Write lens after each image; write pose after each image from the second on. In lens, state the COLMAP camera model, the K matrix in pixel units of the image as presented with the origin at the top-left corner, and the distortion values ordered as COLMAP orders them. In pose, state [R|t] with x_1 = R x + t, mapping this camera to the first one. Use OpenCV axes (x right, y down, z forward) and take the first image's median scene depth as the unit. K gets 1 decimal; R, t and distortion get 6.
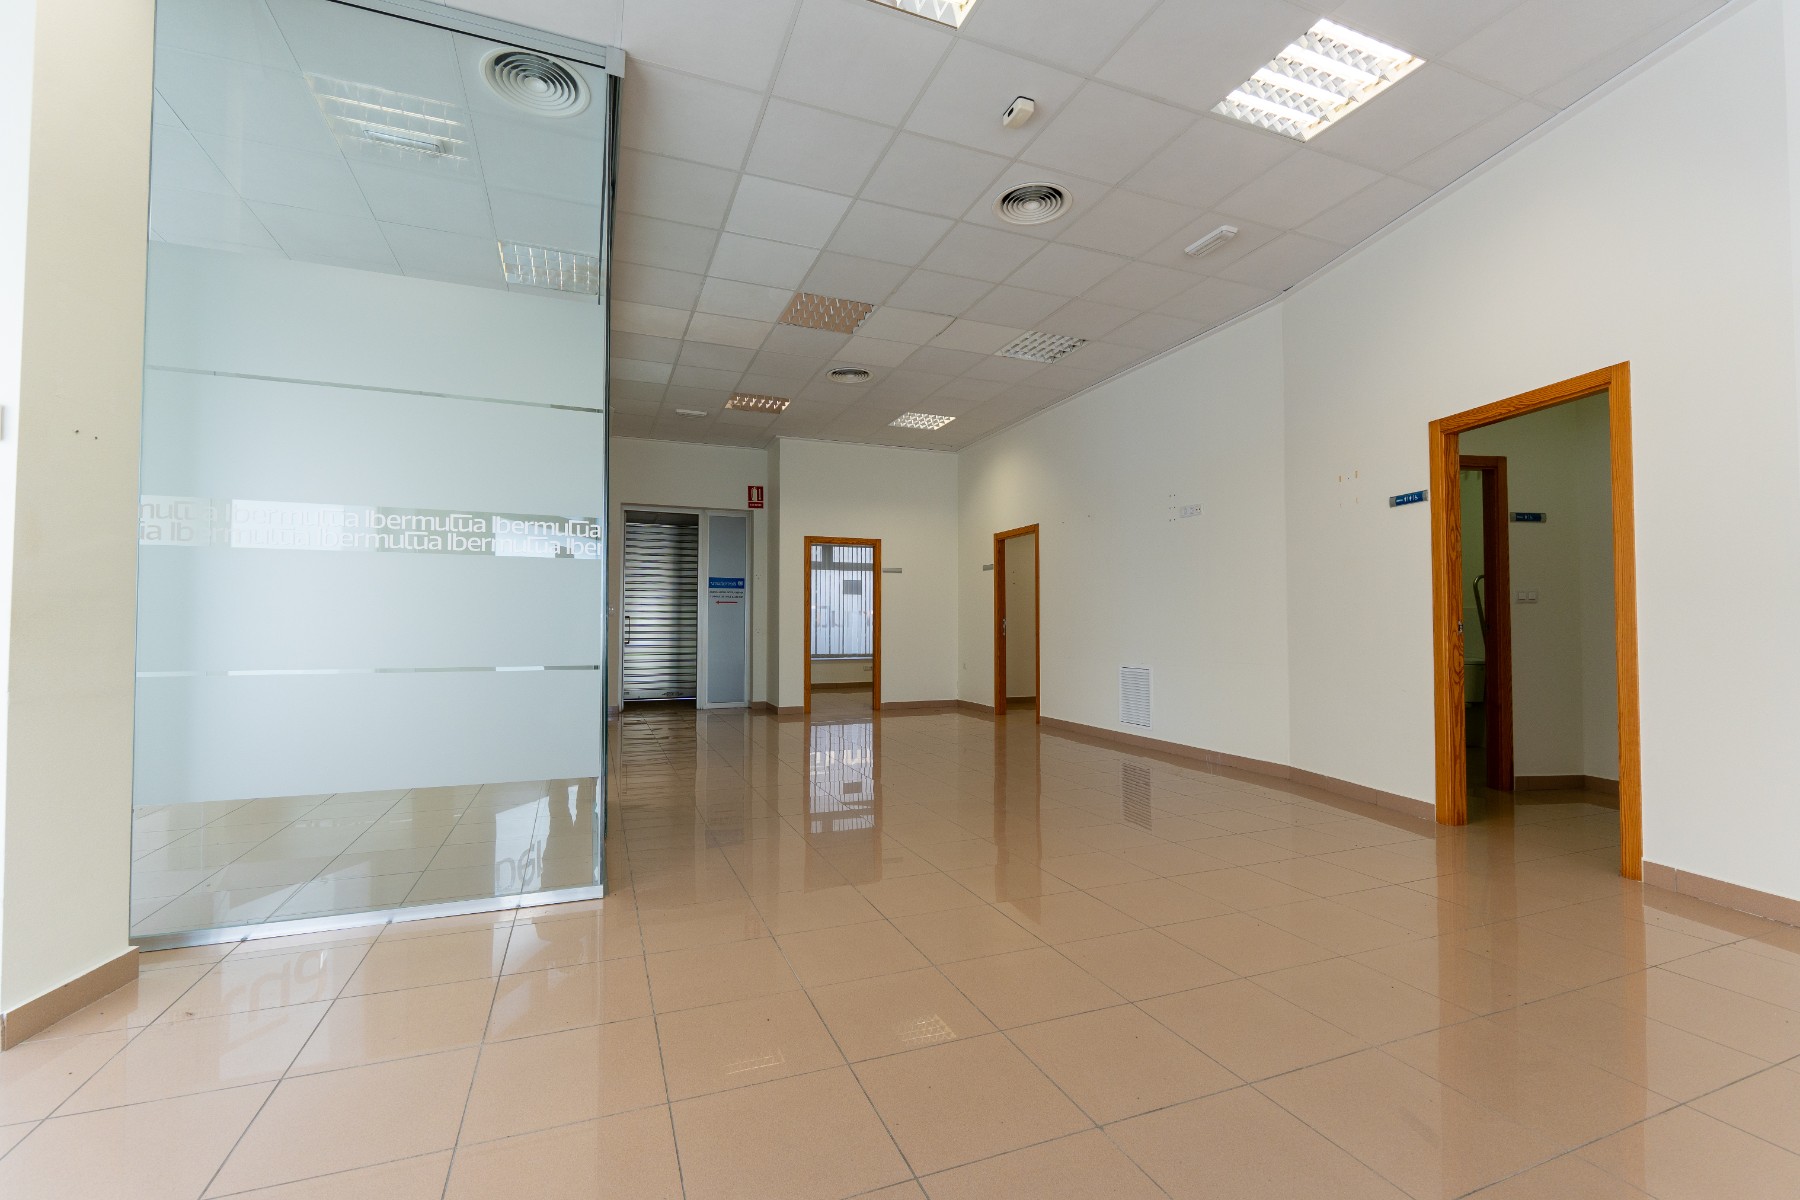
lens RADIAL K [[764.9, 0, 890.7], [0, 764.9, 603.1], [0, 0, 1]] dist [0.001505, -0.000102]
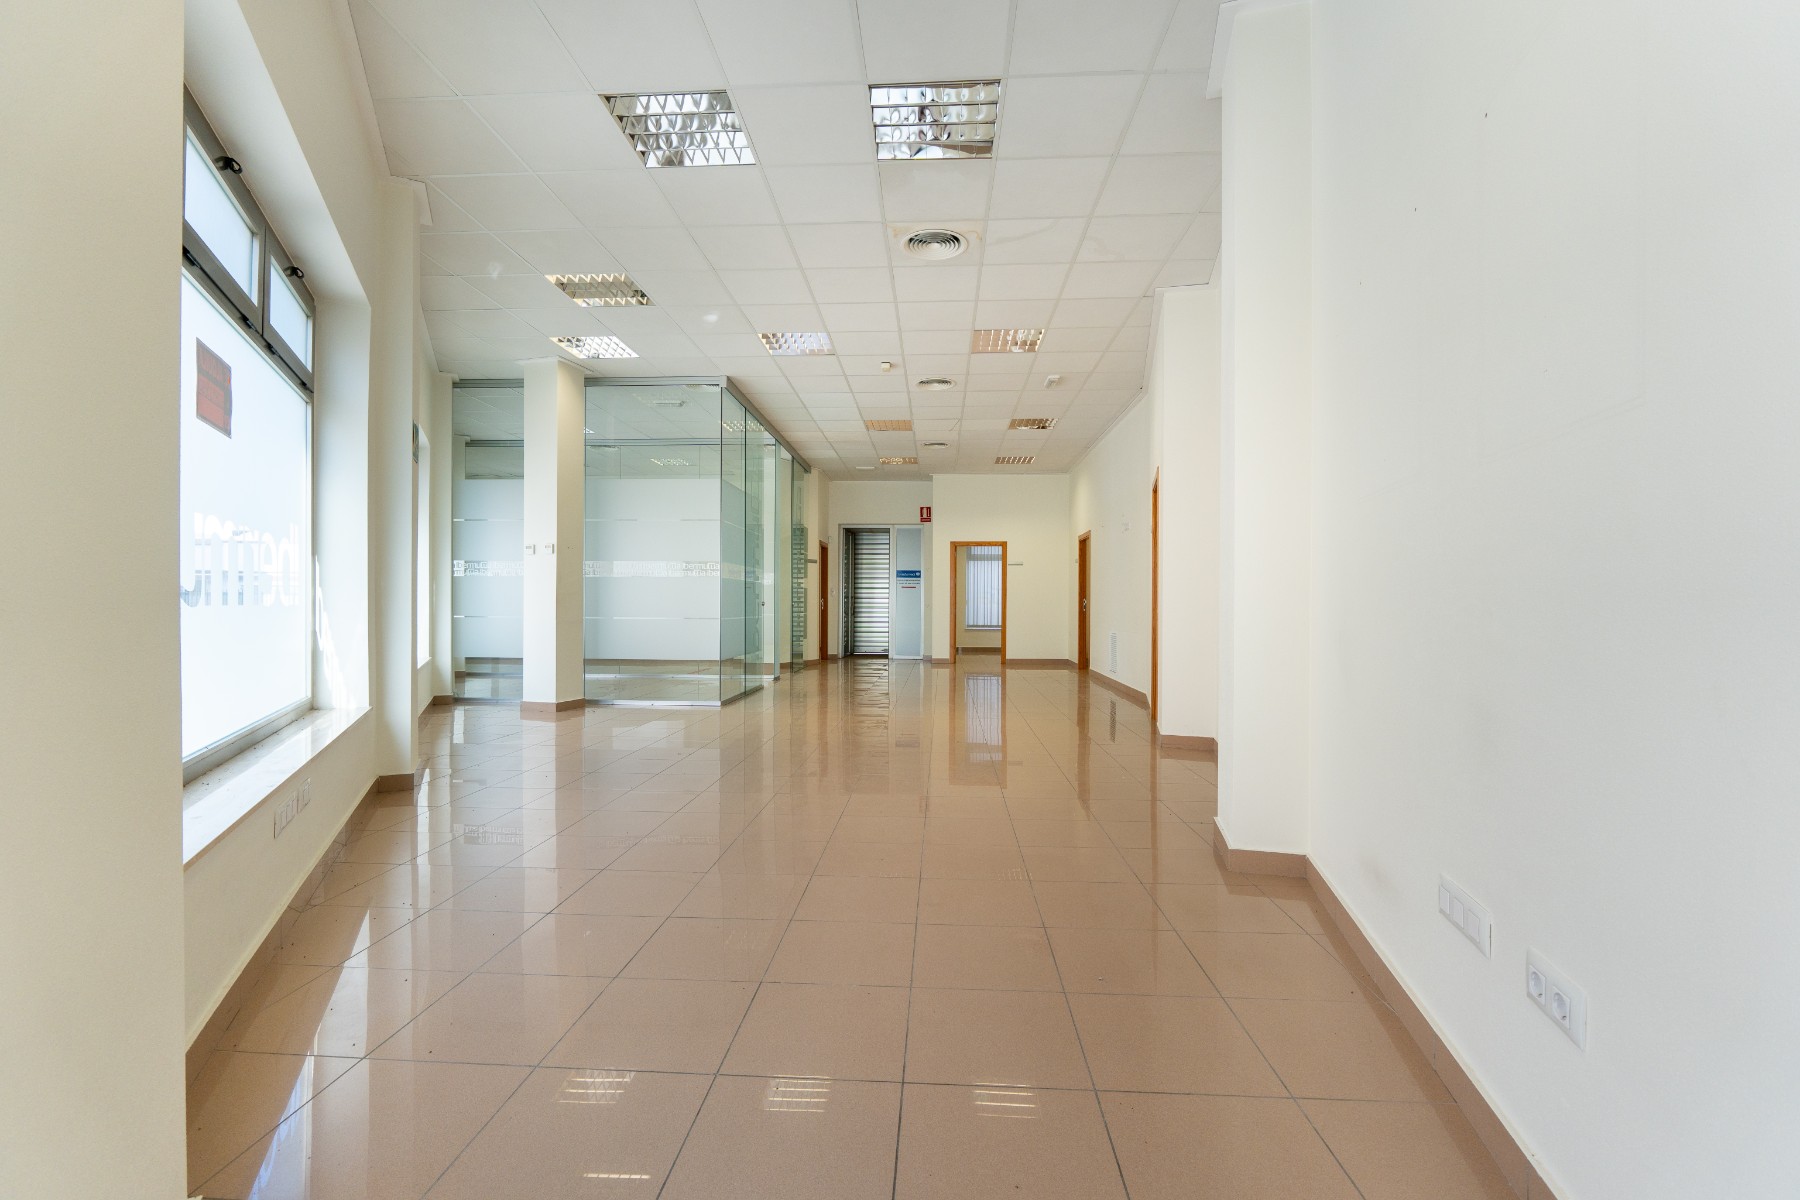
lens RADIAL K [[764.9, 0, 890.7], [0, 764.9, 603.1], [0, 0, 1]] dist [0.001505, -0.000102]
pose [[0.904491, 0.006748, -0.426440, 0.386881], [0.005022, 0.999637, 0.026471, -0.010211], [0.426464, -0.026085, 0.904128, -0.339375]]
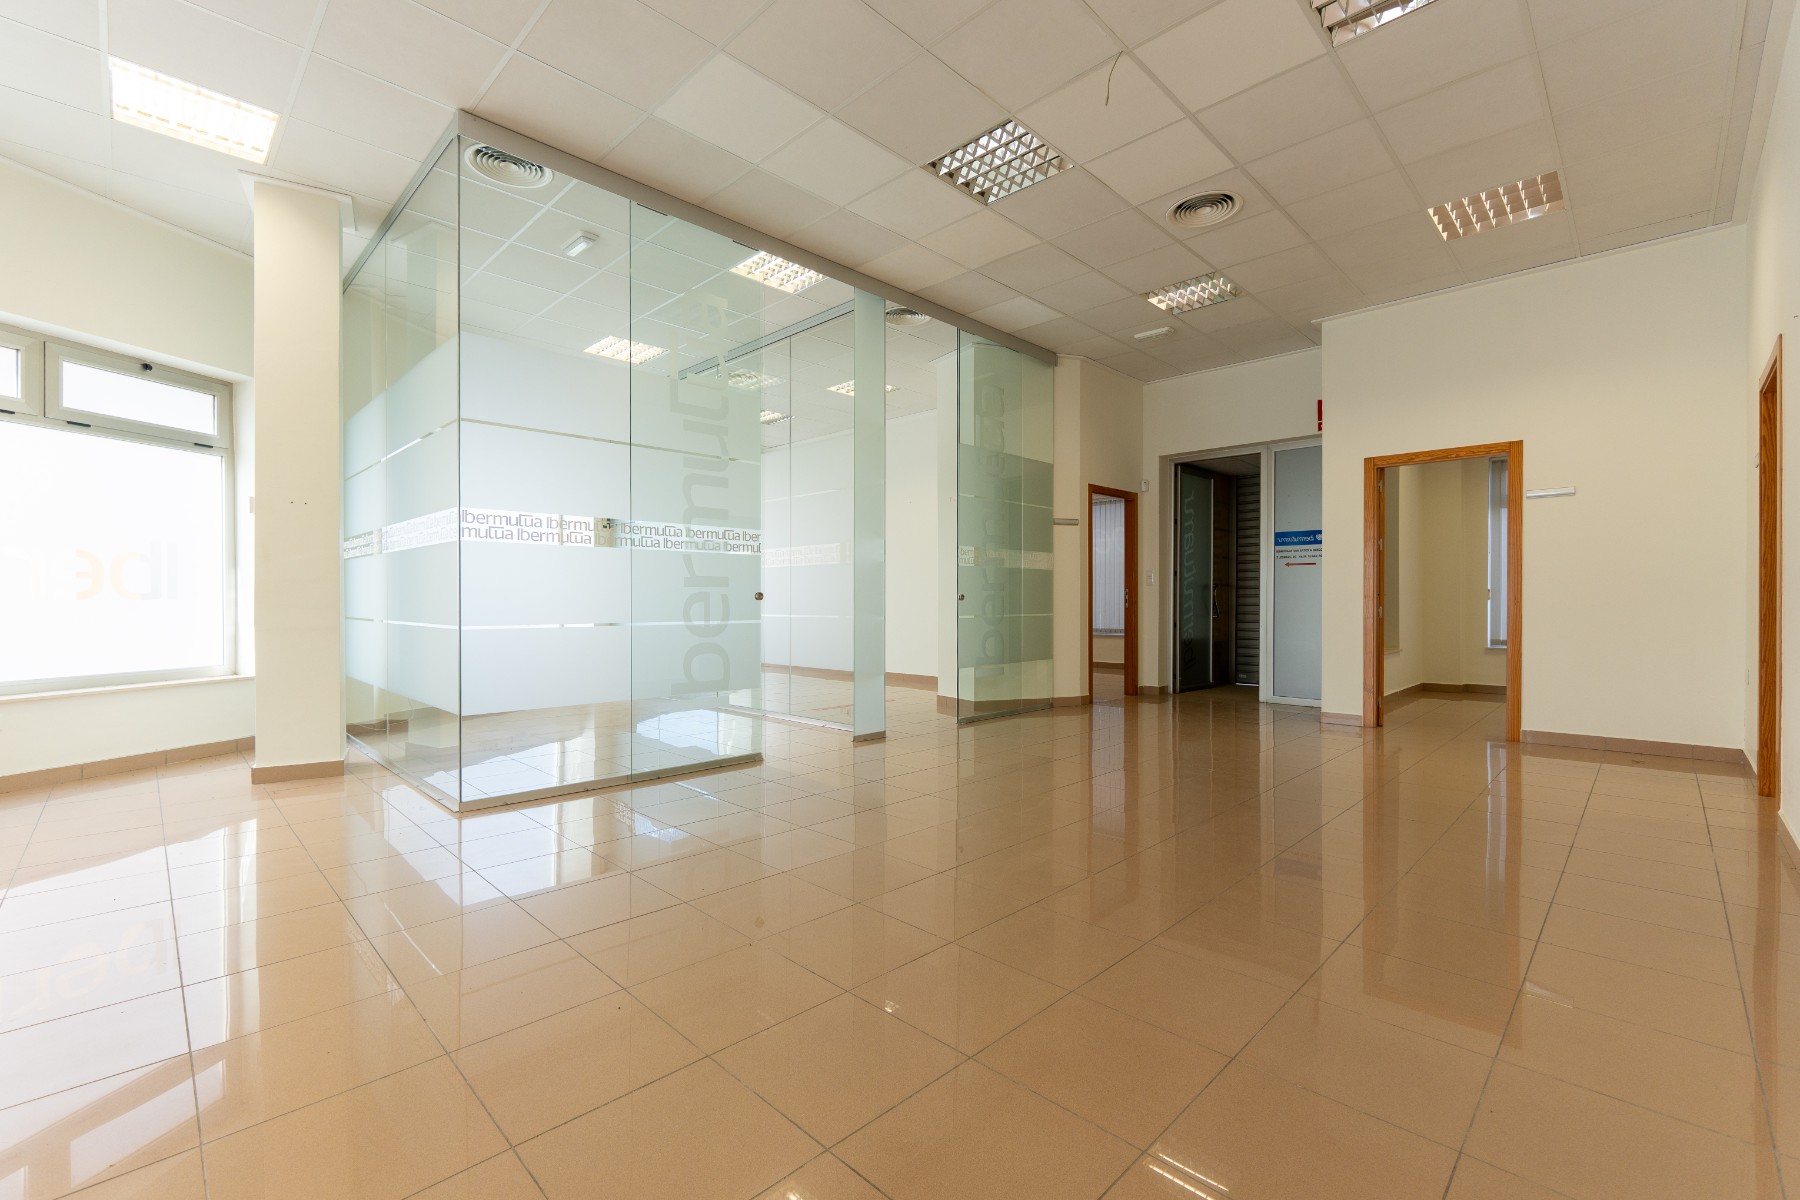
lens RADIAL K [[764.9, 0, 890.7], [0, 764.9, 603.1], [0, 0, 1]] dist [0.001505, -0.000102]
pose [[0.396226, 0.006018, -0.918133, 0.329945], [0.019520, 0.999697, 0.014976, 0.019226], [0.917946, -0.023856, 0.395988, 0.355173]]
